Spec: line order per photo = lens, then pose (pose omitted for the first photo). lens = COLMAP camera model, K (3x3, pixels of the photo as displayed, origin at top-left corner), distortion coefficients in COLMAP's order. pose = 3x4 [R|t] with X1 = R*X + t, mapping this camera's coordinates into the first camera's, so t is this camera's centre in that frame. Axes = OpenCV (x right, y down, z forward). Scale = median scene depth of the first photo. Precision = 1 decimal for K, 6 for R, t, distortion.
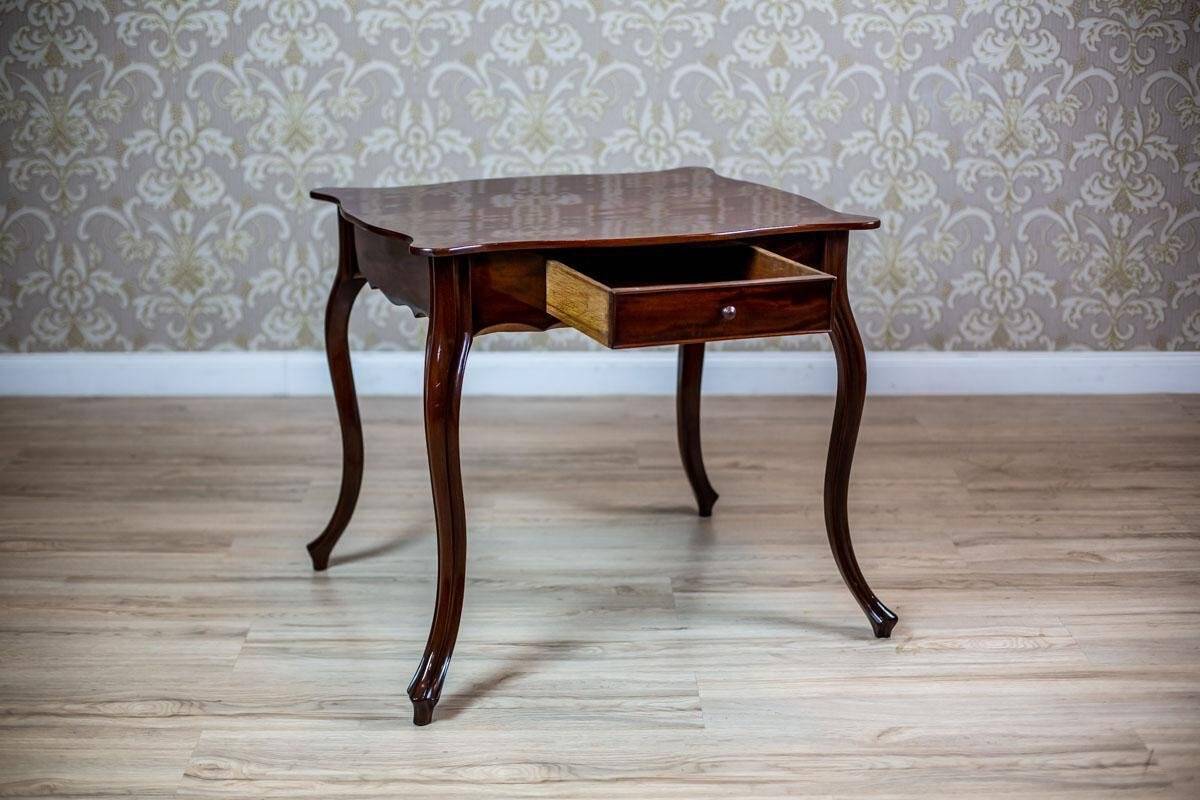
lens RADIAL K [[1768.9, 0, 600.0], [0, 1768.9, 400.0], [0, 0, 1]] dist [-0.168040, 0.157634]
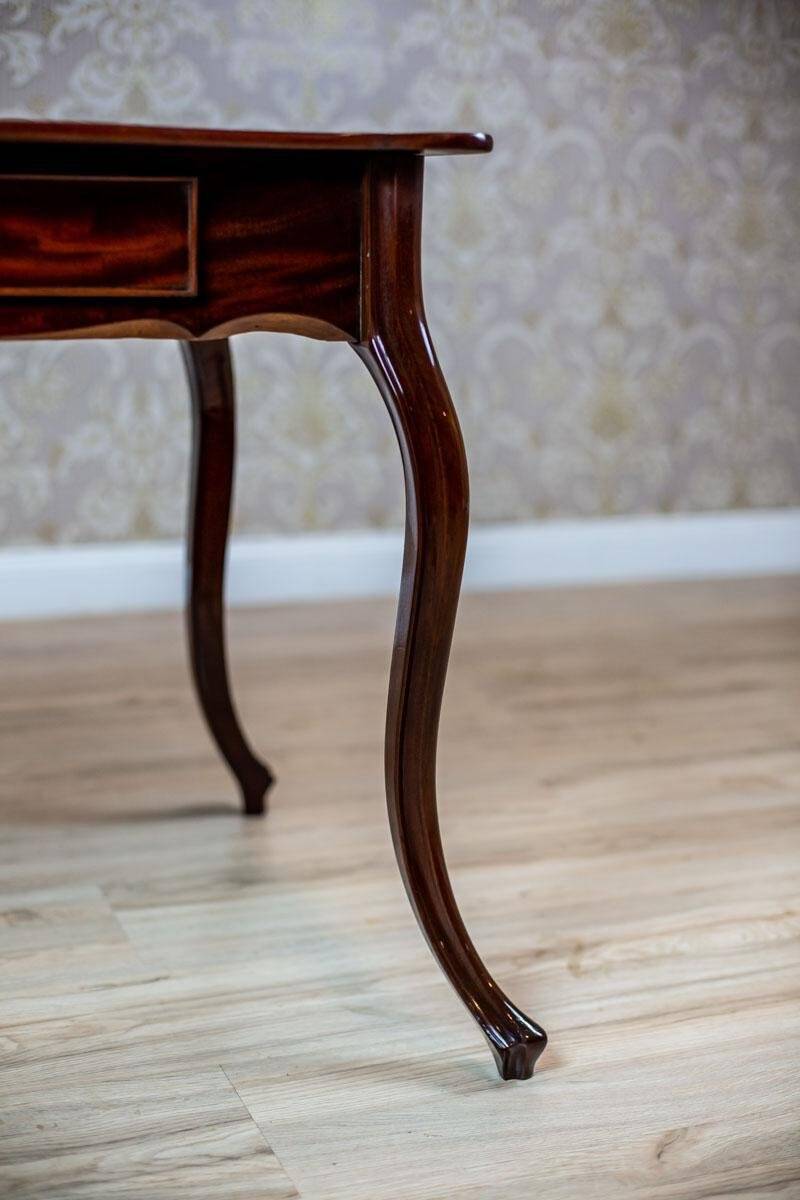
lens RADIAL K [[1768.9, 0, 400.0], [0, 1768.9, 600.0], [0, 0, 1]] dist [-0.168040, 0.157634]
pose [[0.942313, -0.057026, 0.329838, -0.034615], [0.077706, 0.995730, -0.049845, 0.036213], [-0.325587, 0.072600, 0.942721, 0.349368]]
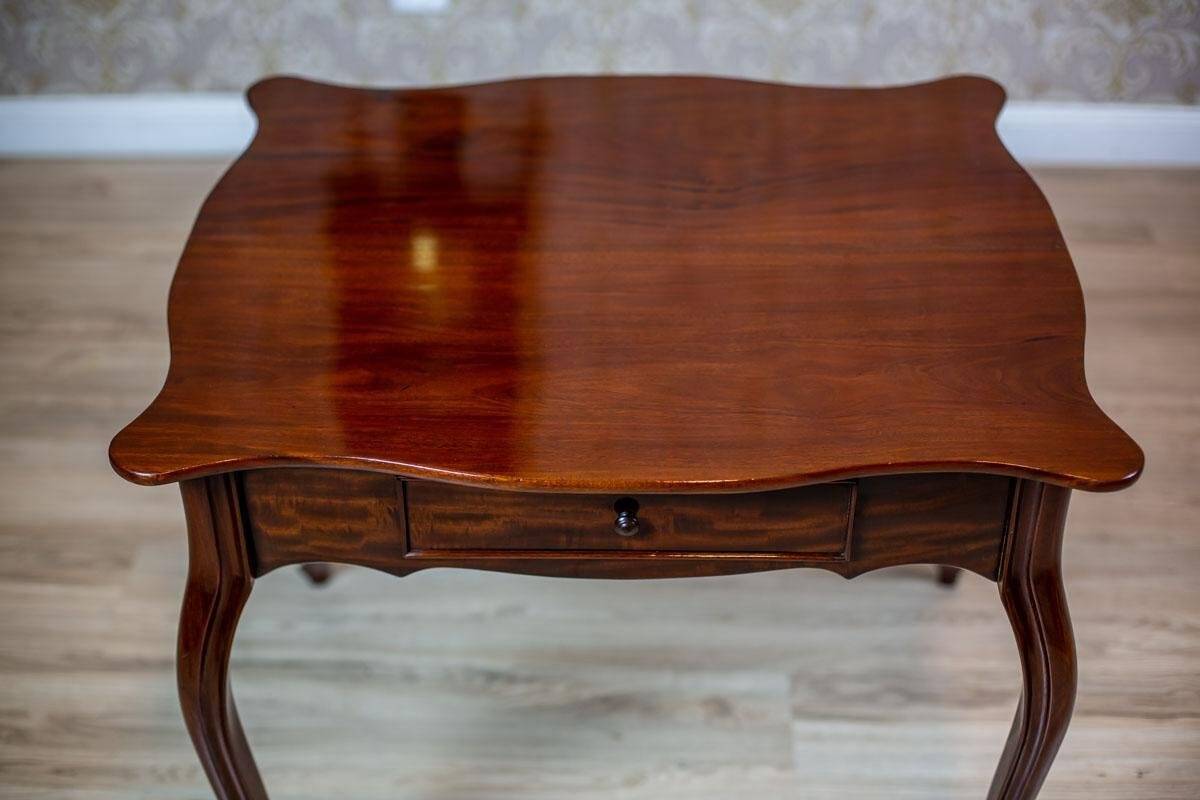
lens RADIAL K [[1768.9, 0, 600.0], [0, 1768.9, 400.0], [0, 0, 1]] dist [-0.168040, 0.157634]
pose [[0.998427, 0.021048, -0.051972, 0.001371], [-0.000289, 0.928796, 0.370590, -0.179079], [0.056071, -0.369992, 0.927341, 0.329660]]
